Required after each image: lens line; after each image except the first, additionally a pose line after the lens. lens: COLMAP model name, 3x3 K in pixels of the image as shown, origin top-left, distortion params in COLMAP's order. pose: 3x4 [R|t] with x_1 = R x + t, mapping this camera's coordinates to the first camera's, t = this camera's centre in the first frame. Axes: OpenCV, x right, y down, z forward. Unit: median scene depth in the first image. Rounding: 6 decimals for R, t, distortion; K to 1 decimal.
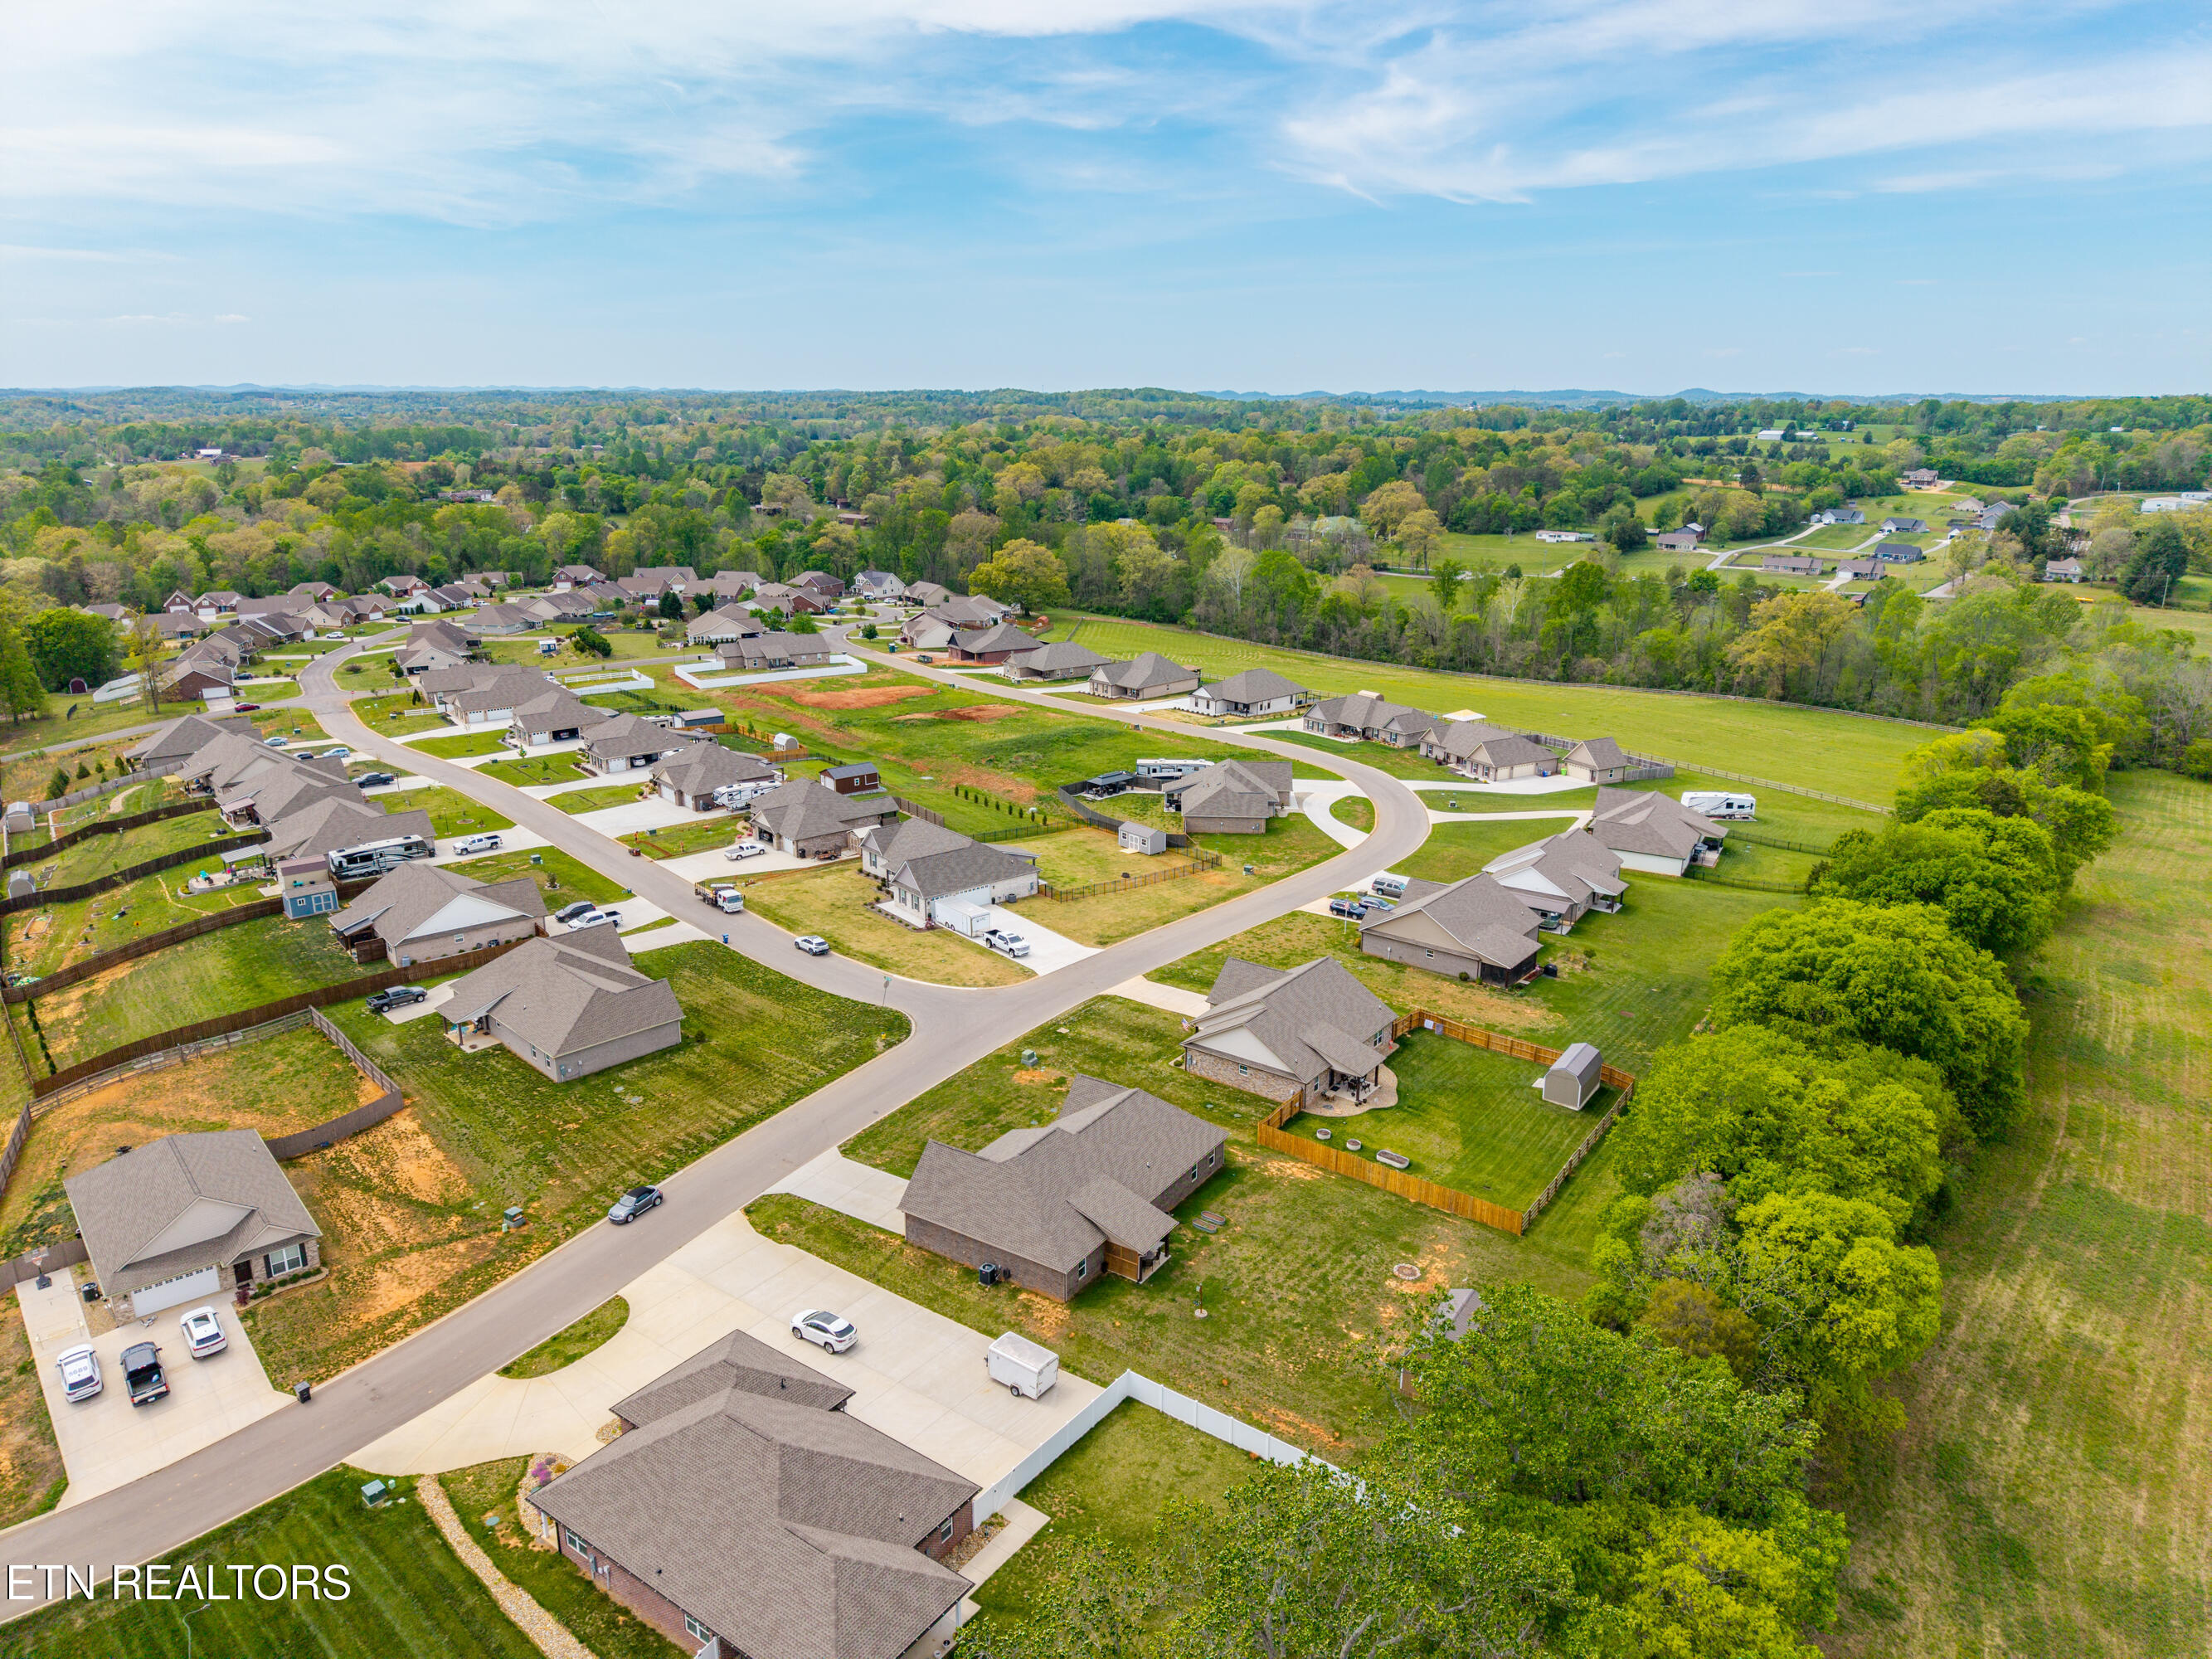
lens RADIAL K [[1472.4, 0, 1108.9], [0, 1472.4, 878.6], [0, 0, 1]] dist [0.038574, -0.035759]
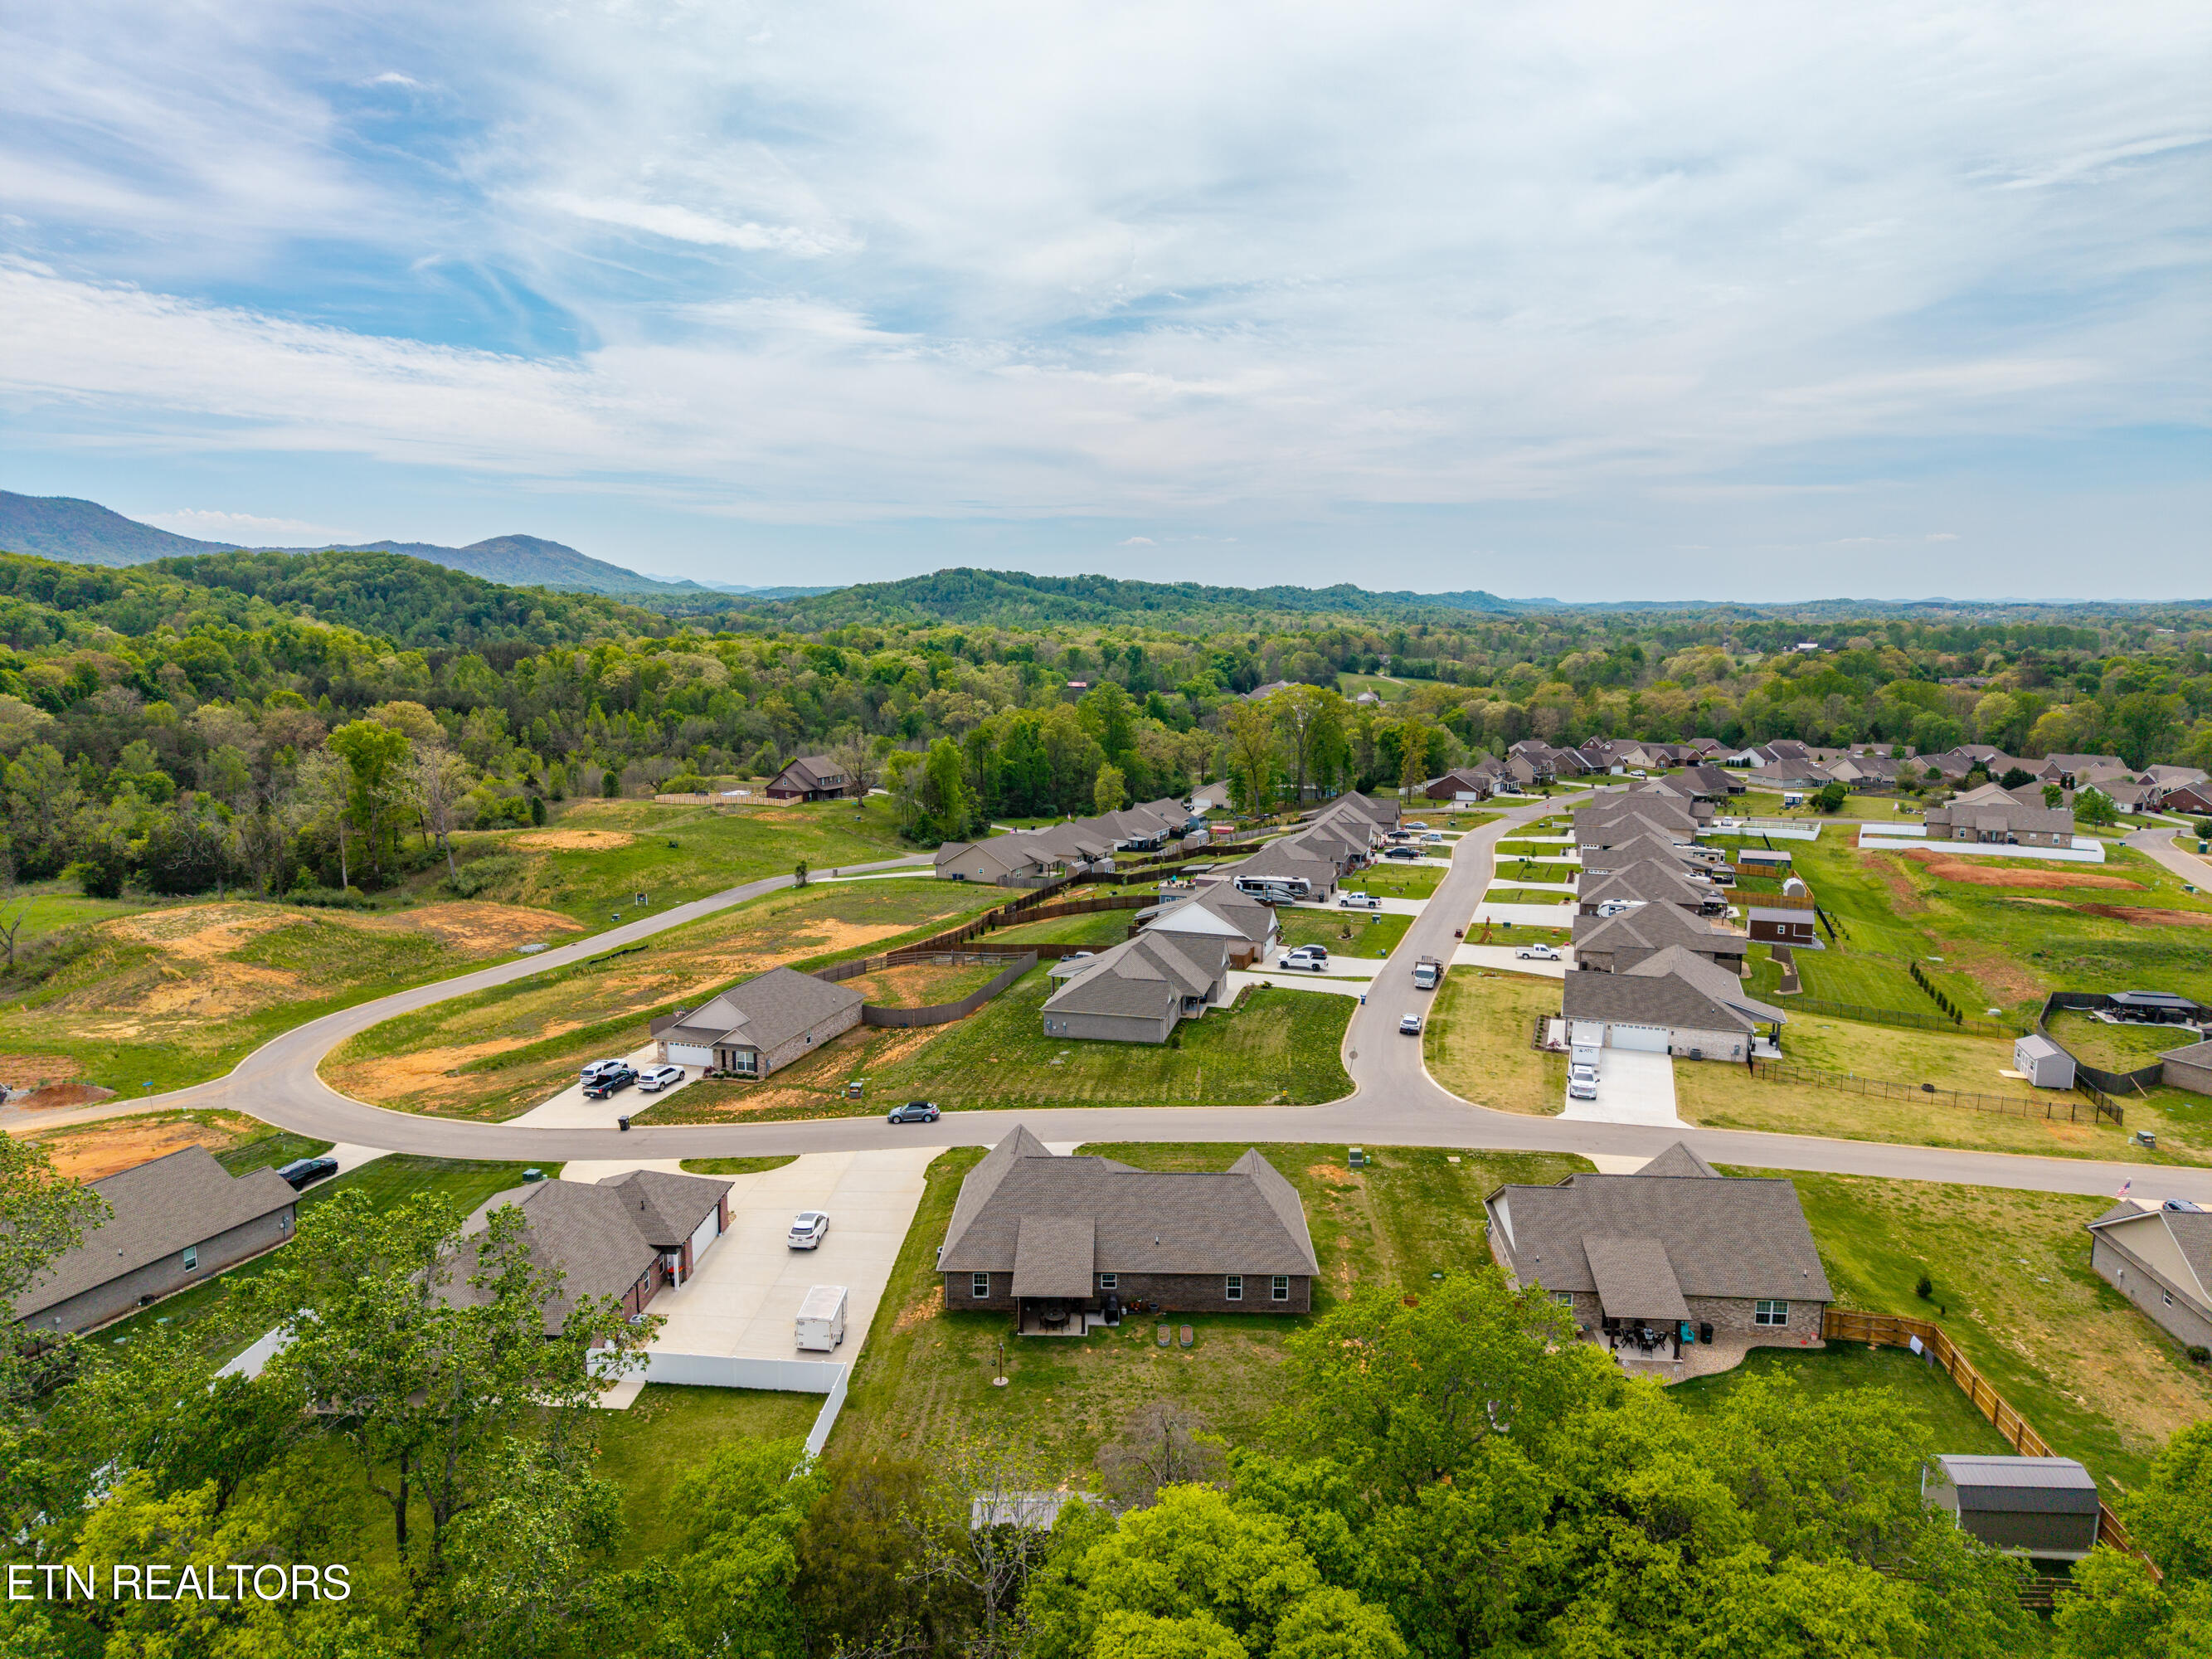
lens RADIAL K [[1472.4, 0, 1103.8], [0, 1472.4, 857.1], [0, 0, 1]] dist [0.038574, -0.035759]
pose [[0.524237, 0.143781, -0.839346, 0.292730], [-0.267735, 0.963490, -0.002174, -0.001089], [0.808389, 0.225862, 0.543593, 0.207433]]
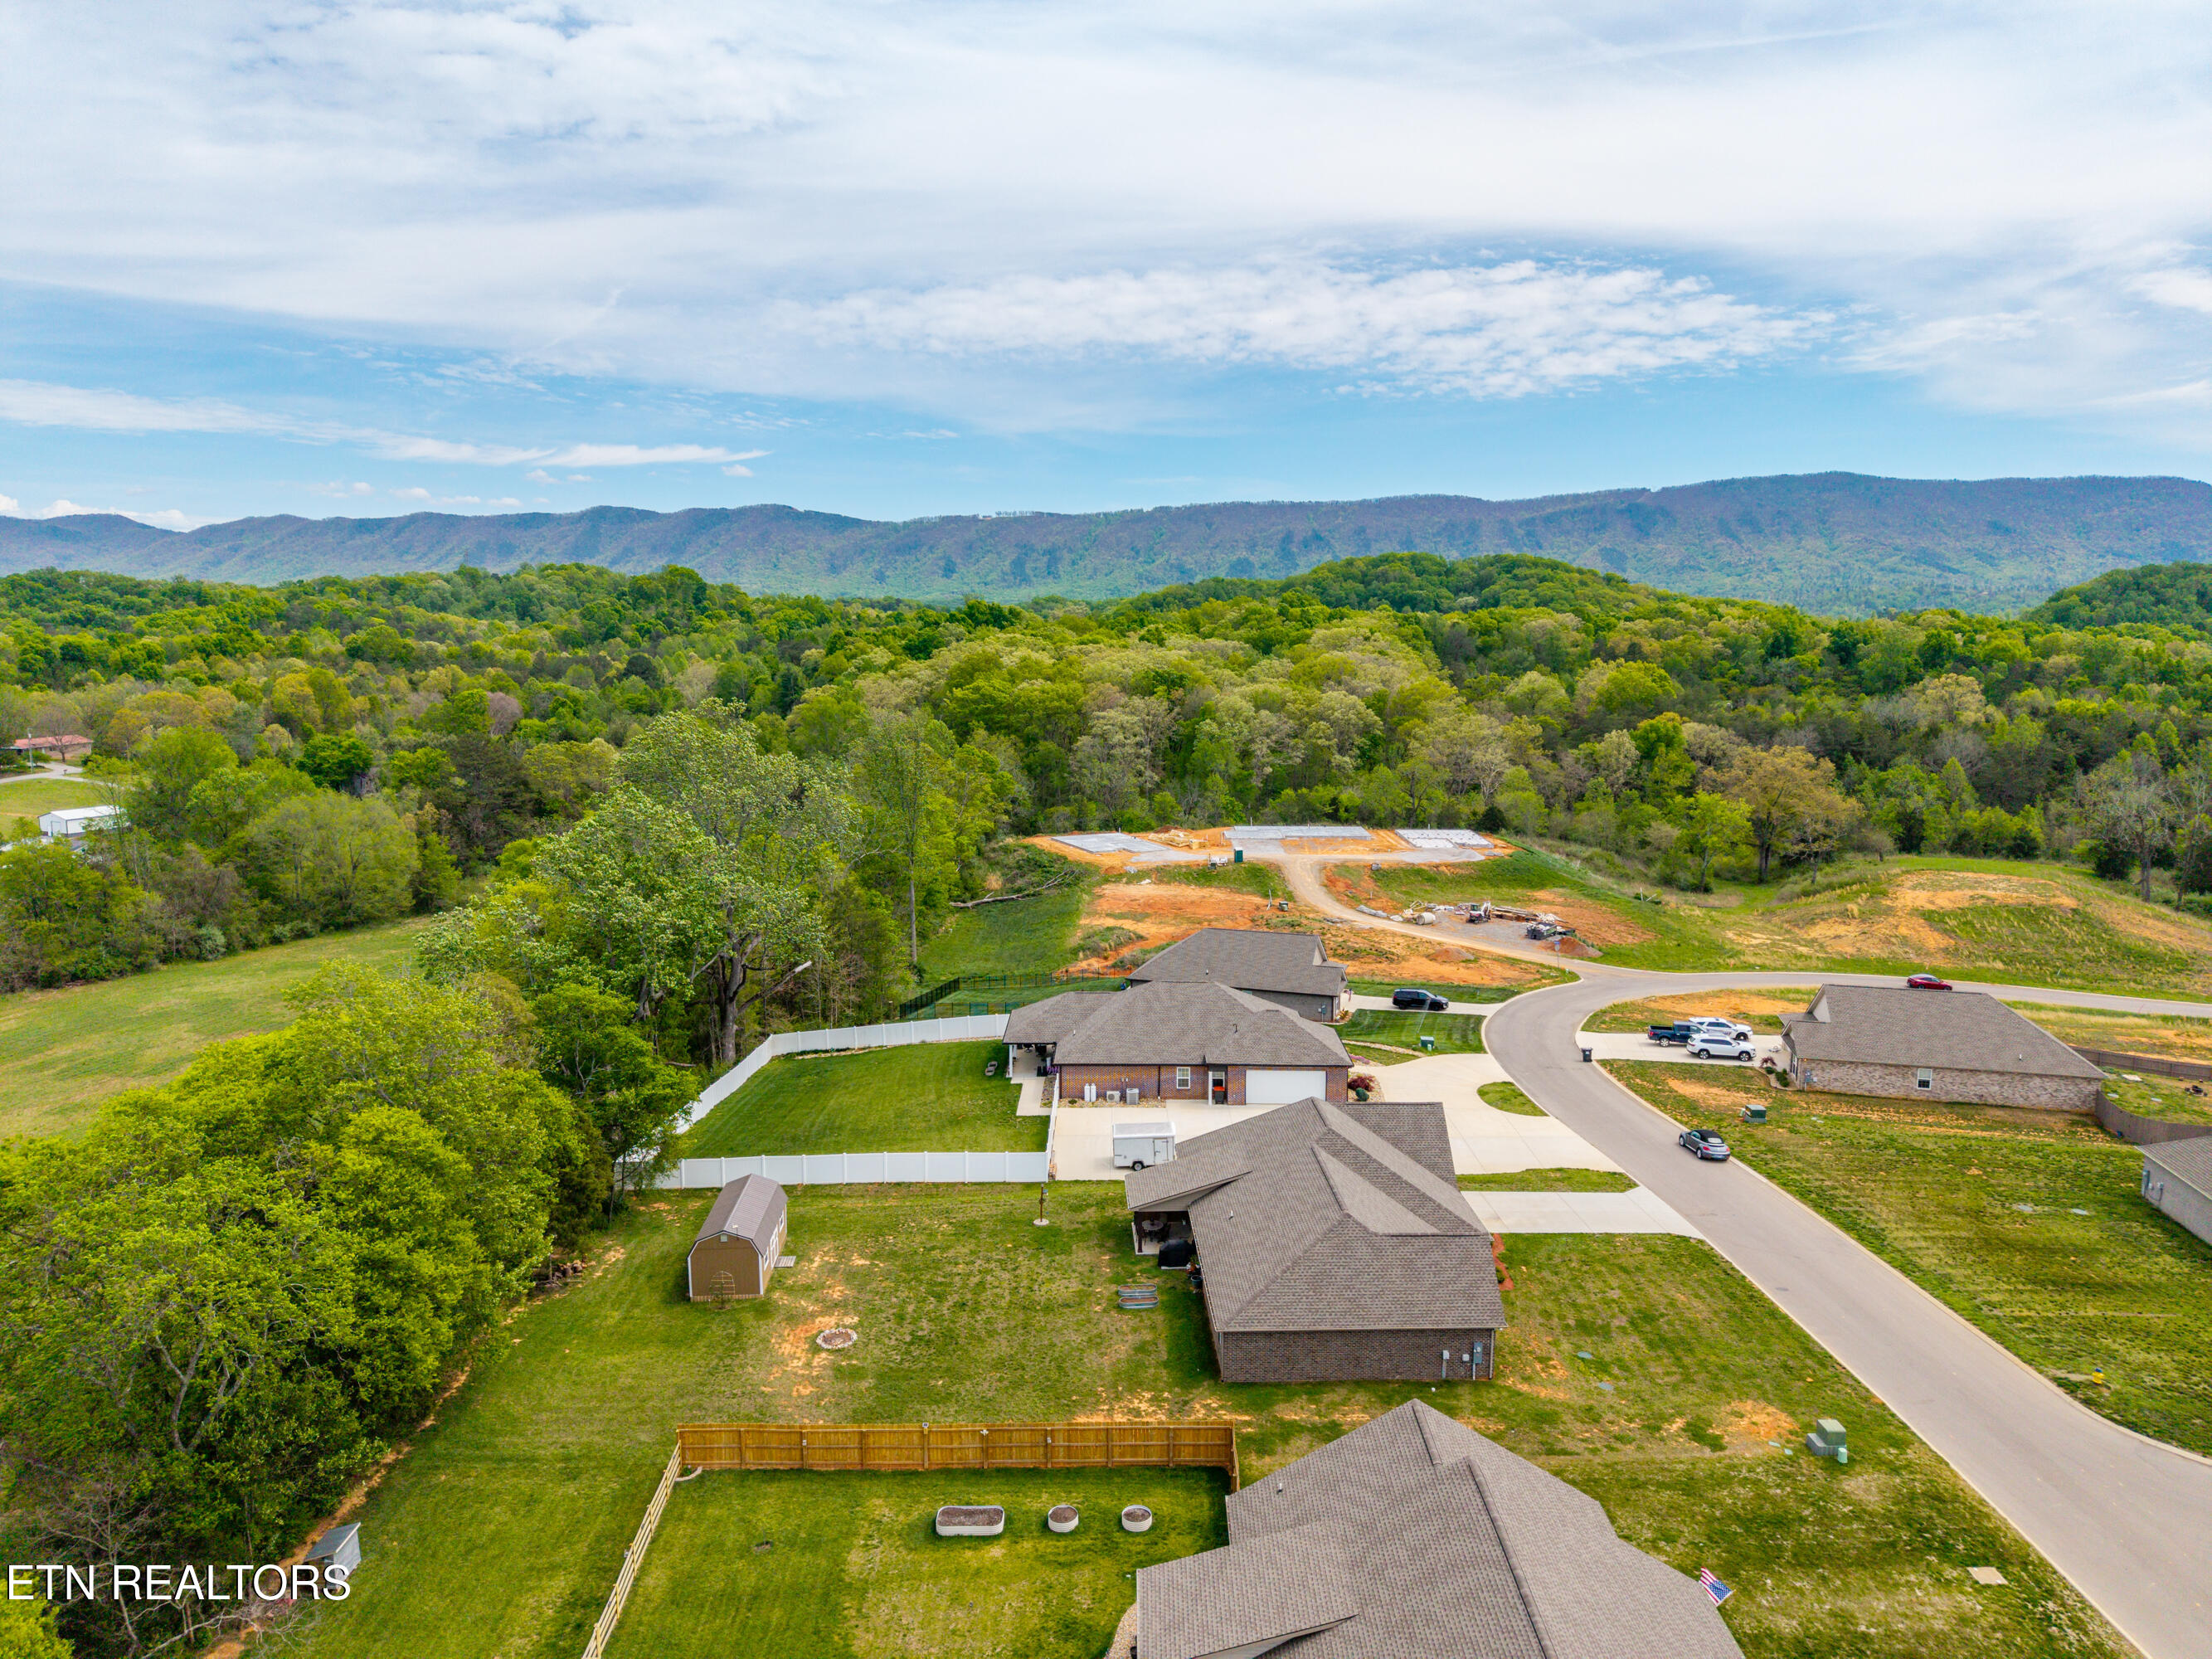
lens RADIAL K [[1472.4, 0, 1105.2], [0, 1472.4, 819.4], [0, 0, 1]] dist [0.038574, -0.035759]
pose [[-0.819453, 0.070916, -0.568742, 0.192724], [-0.184674, 0.906724, 0.379140, -0.092790], [0.542579, 0.415719, -0.729922, 0.601964]]
